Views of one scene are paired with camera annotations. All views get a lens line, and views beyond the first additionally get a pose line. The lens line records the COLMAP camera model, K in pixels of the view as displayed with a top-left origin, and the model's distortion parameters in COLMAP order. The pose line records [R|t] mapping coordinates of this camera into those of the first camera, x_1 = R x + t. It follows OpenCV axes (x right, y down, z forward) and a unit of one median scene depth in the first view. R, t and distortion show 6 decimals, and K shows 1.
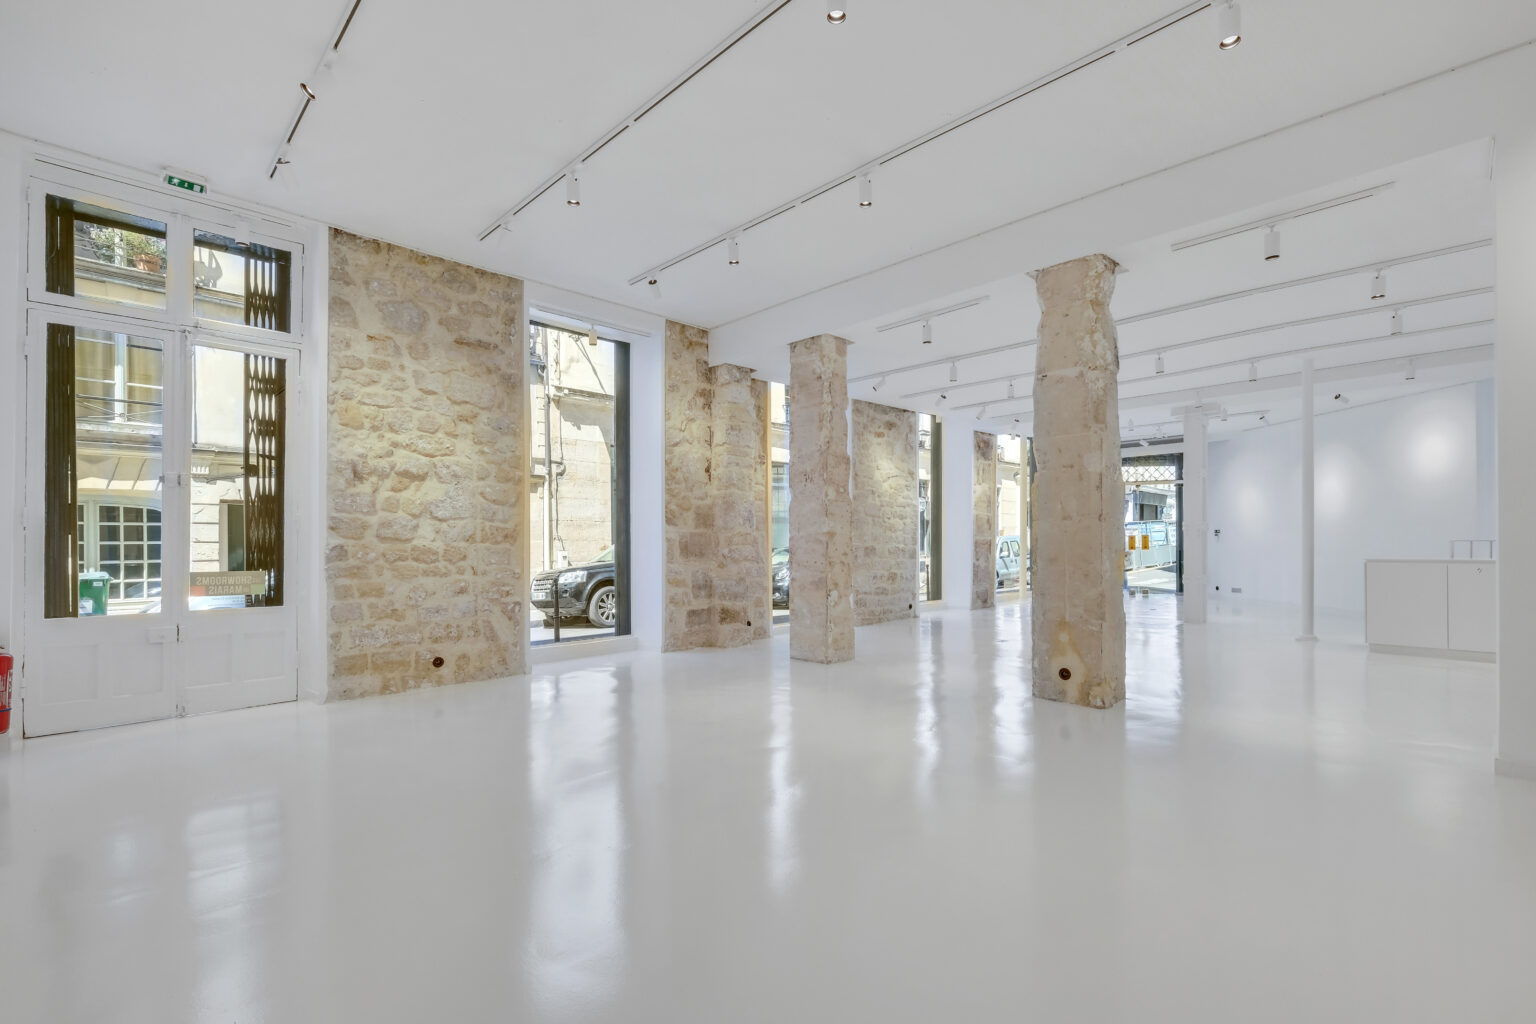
lens RADIAL K [[684.0, 0, 772.2], [0, 684.0, 546.6], [0, 0, 1]] dist [-0.000422, -0.000187]
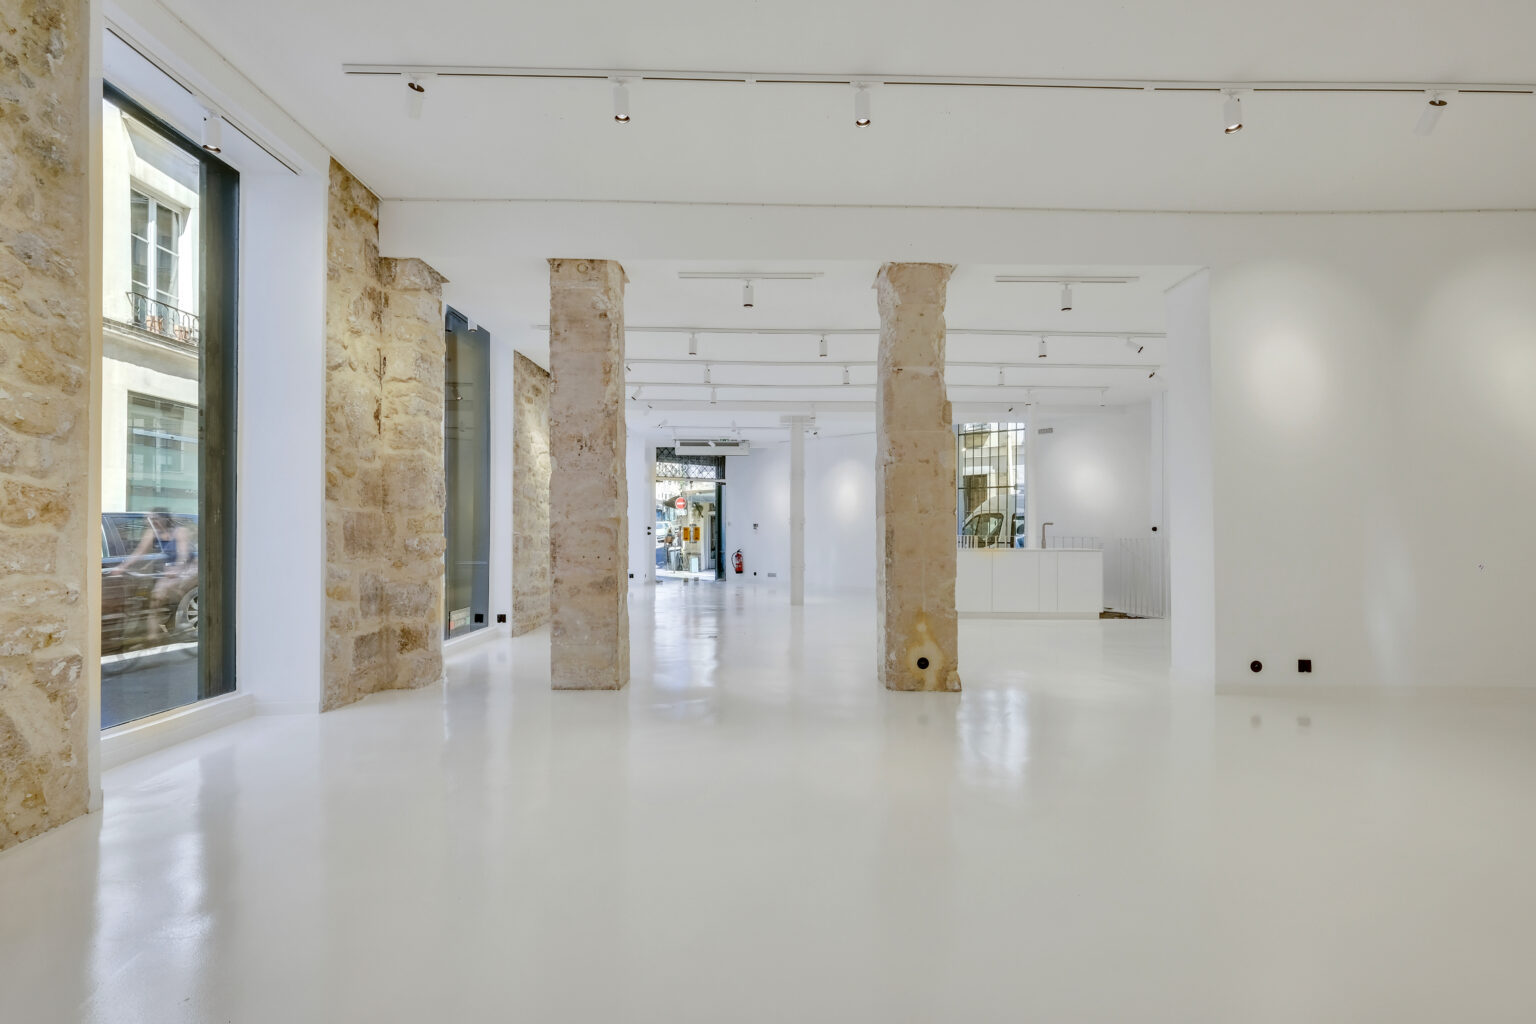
lens RADIAL K [[682.6, 0, 773.0], [0, 682.6, 534.8], [0, 0, 1]] dist [-0.000729, -0.000244]
pose [[0.693365, 0.009004, 0.720530, -0.346505], [-0.007422, 0.999958, -0.005354, 0.000559], [-0.720548, -0.001635, 0.693403, 0.334496]]
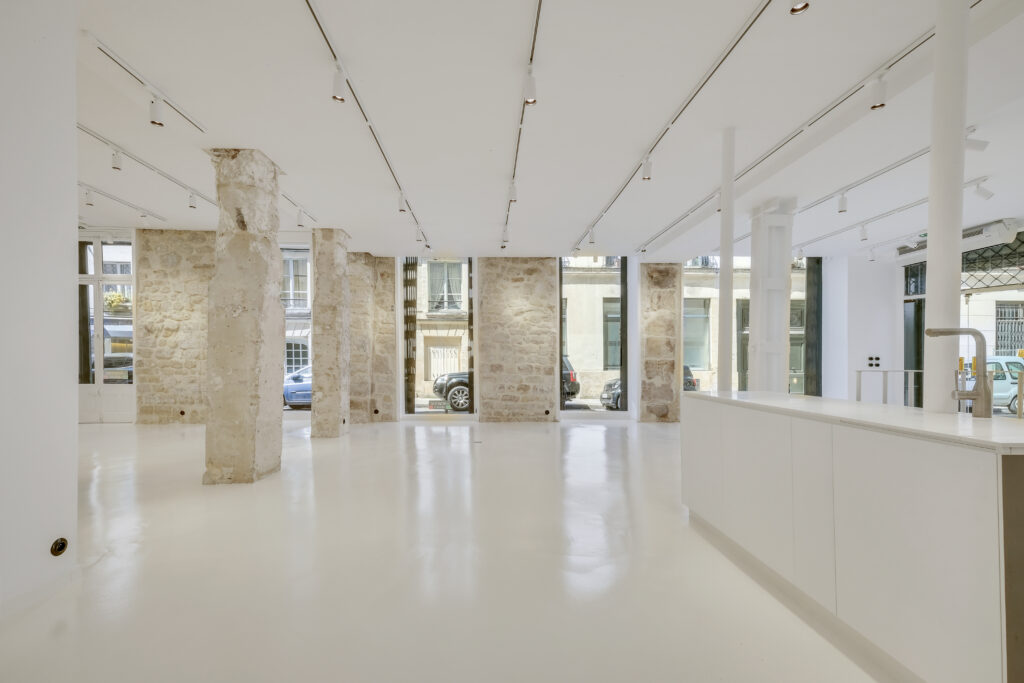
lens RADIAL K [[449.7, 0, 511.3], [0, 449.7, 369.8], [0, 0, 1]] dist [0.032242, -0.000014]
pose [[0.740172, 0.023520, -0.672006, 1.109877], [-0.010934, 0.999677, 0.022945, -0.015372], [0.672328, -0.009635, 0.740190, 0.524006]]
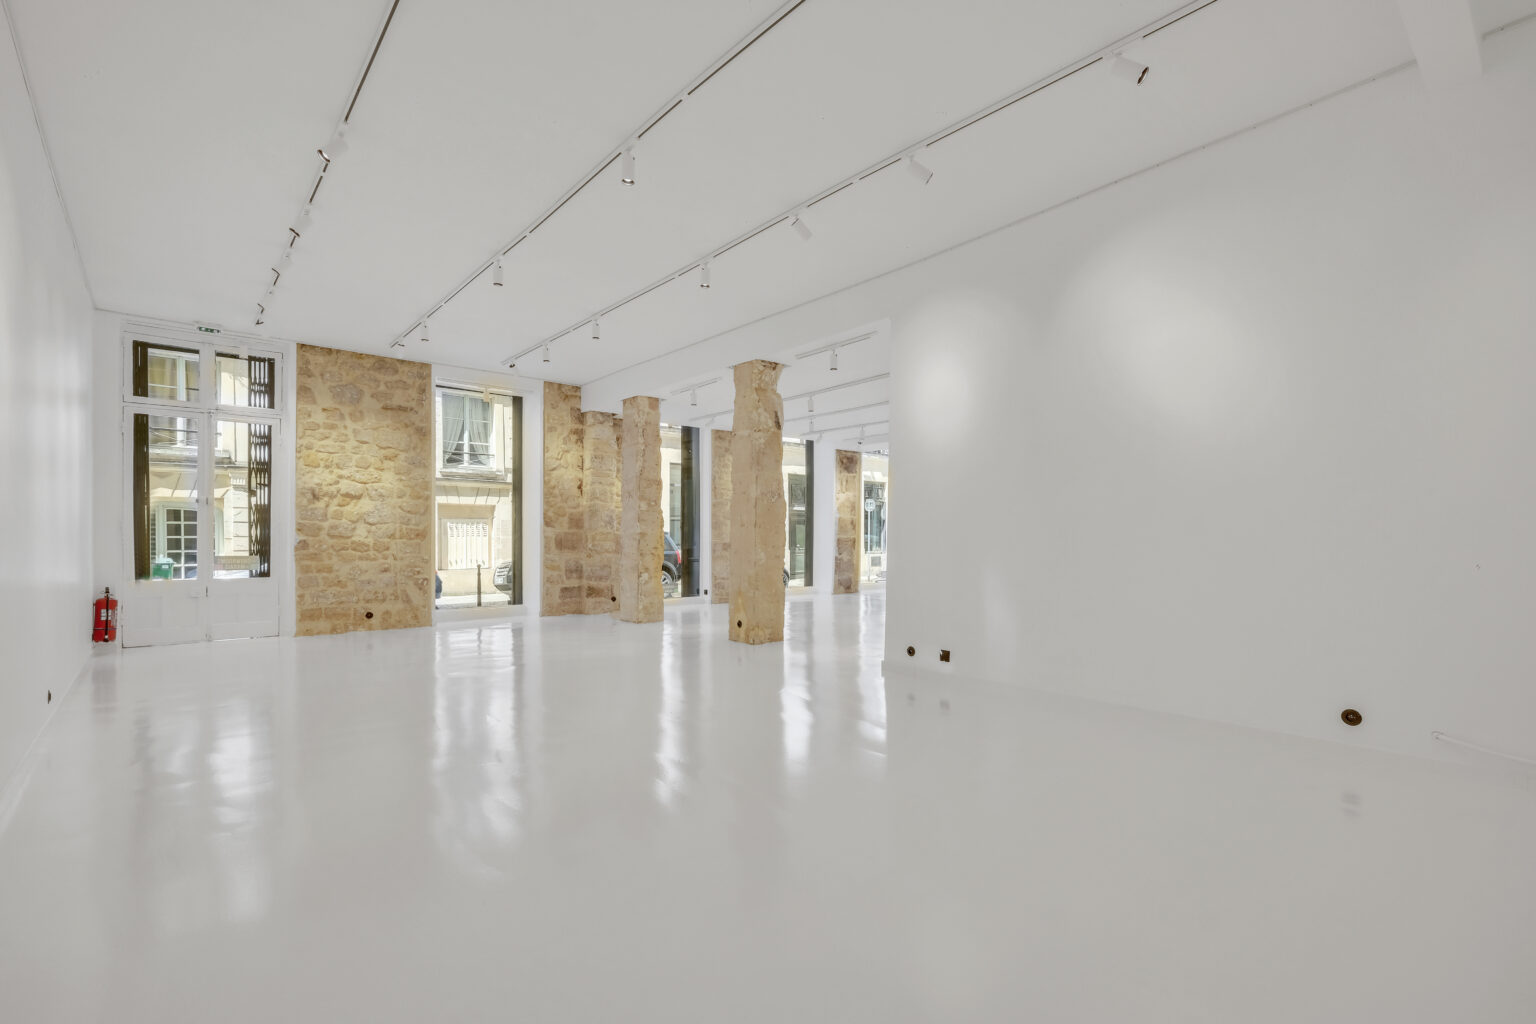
lens RADIAL K [[686.8, 0, 769.9], [0, 686.8, 548.3], [0, 0, 1]] dist [0.001162, 0.000000]
pose [[0.998103, 0.006266, -0.061249, 0.439477], [-0.005704, 0.999940, 0.009335, -0.003227], [0.061303, -0.008967, 0.998079, -0.429281]]
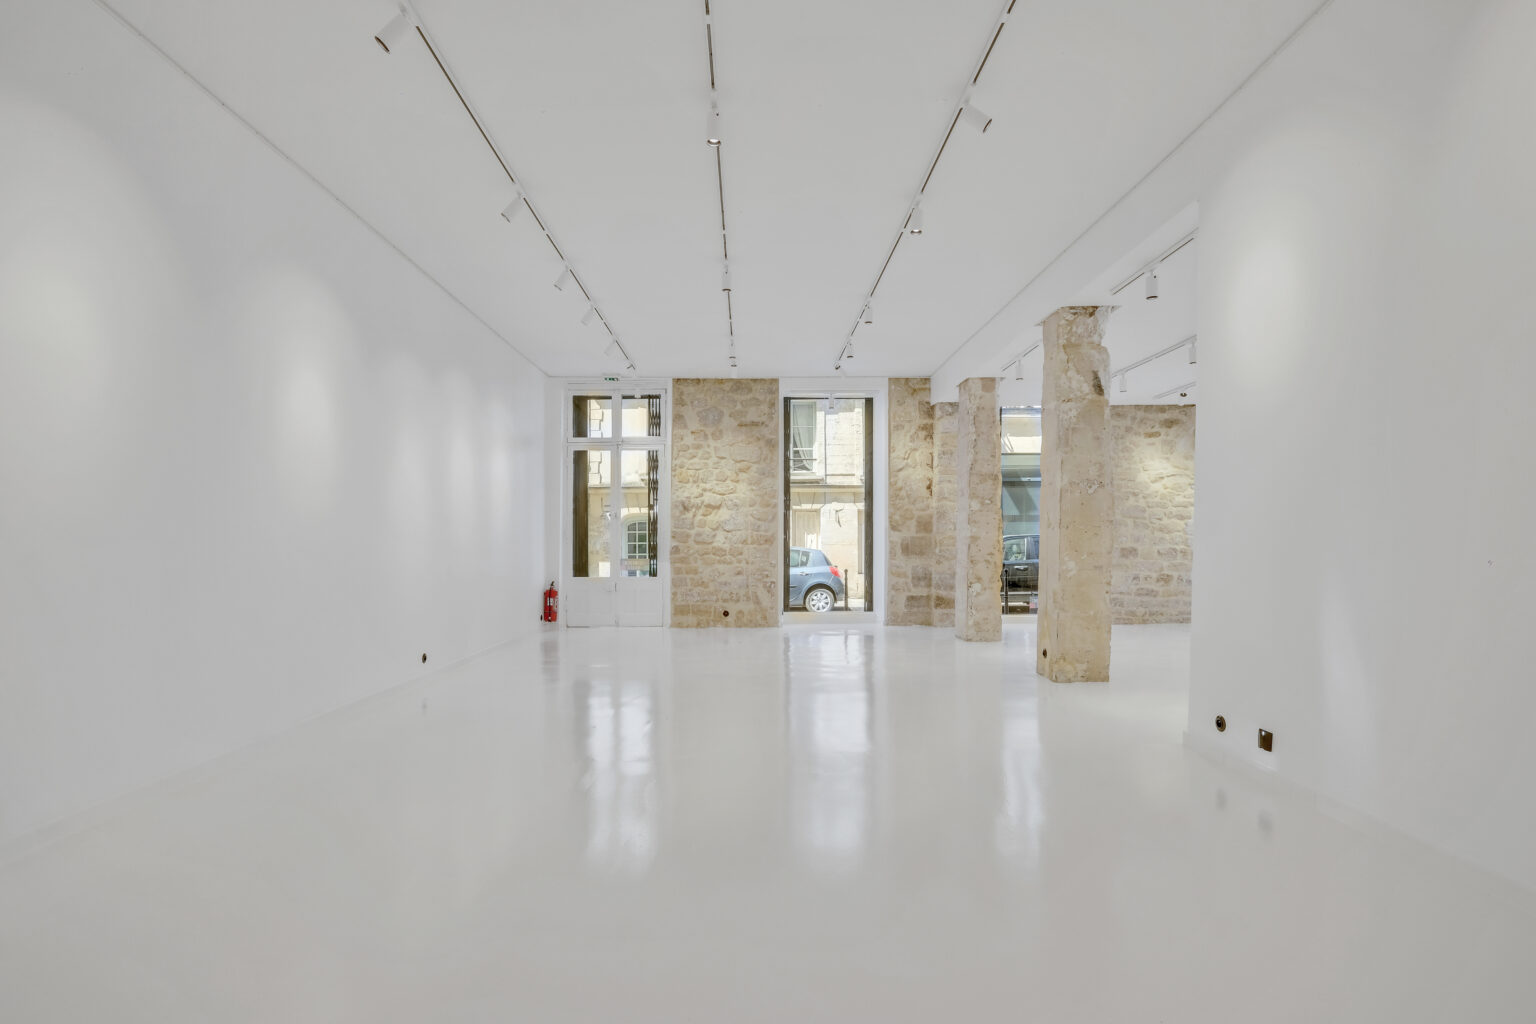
lens RADIAL K [[710.5, 0, 767.1], [0, 710.5, 548.8], [0, 0, 1]] dist [-0.001644, -0.000180]
pose [[0.725627, 0.006550, -0.688057, 0.696763], [-0.002407, 0.999973, 0.006980, -0.006521], [0.688084, -0.003409, 0.725623, -0.195855]]
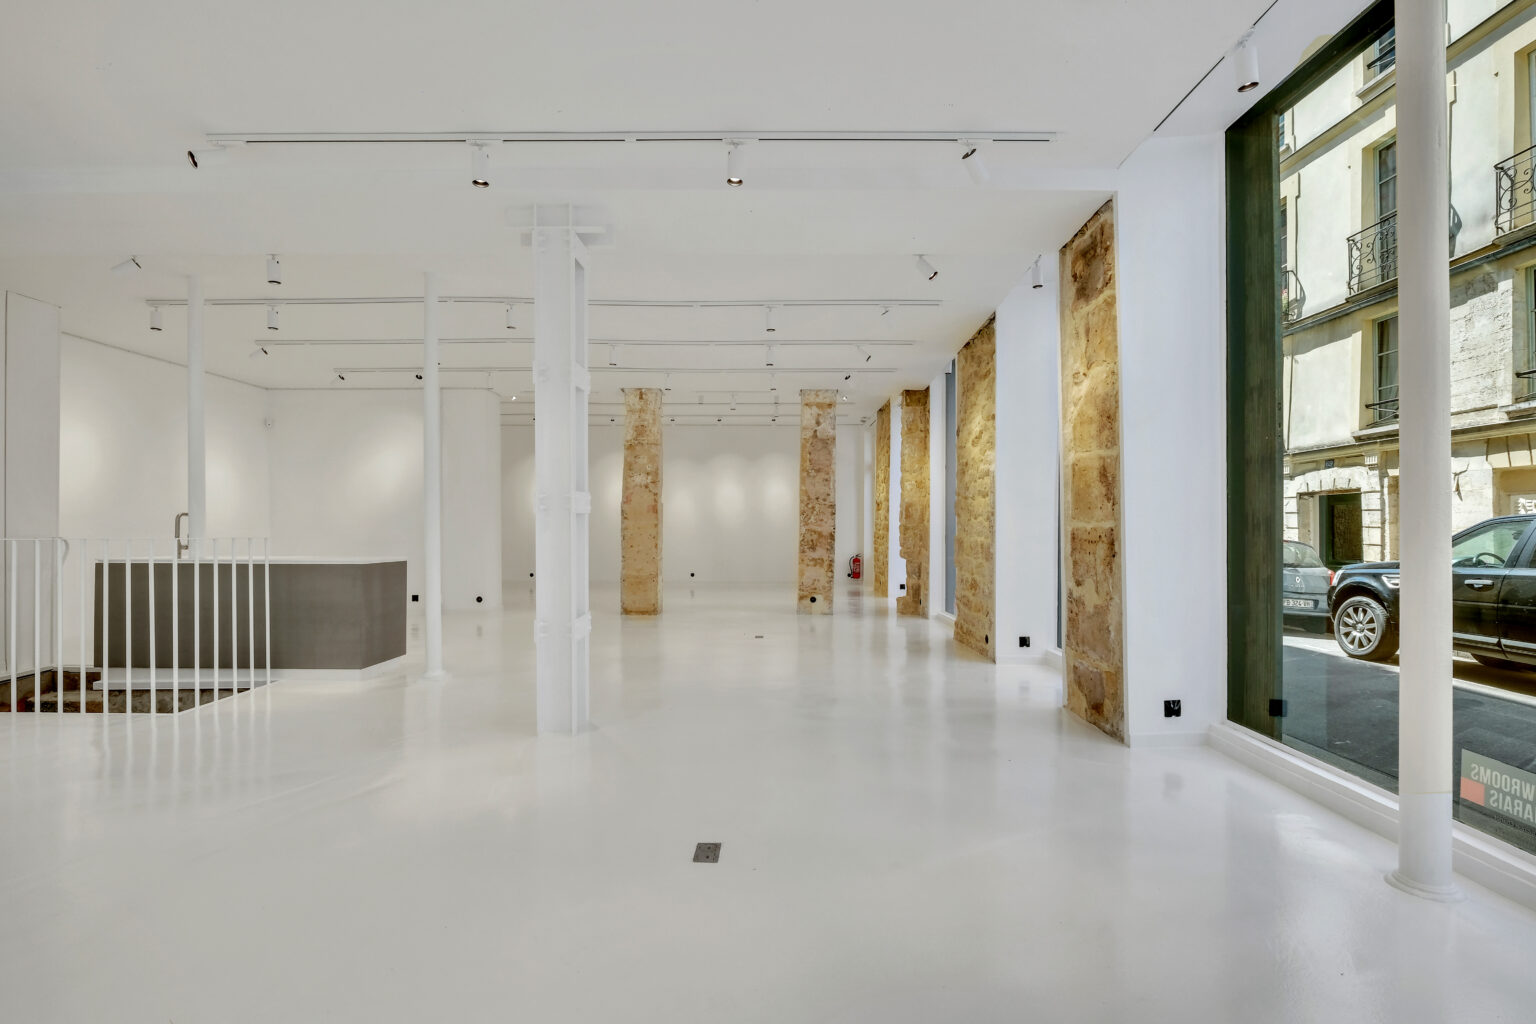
lens RADIAL K [[668.0, 0, 767.0], [0, 668.0, 527.2], [0, 0, 1]] dist [-0.000006, -0.000027]
pose [[-0.712836, 0.003949, -0.701320, 1.188736], [0.002334, 0.999992, 0.003259, -0.022726], [0.701327, 0.000687, -0.712839, 2.007101]]
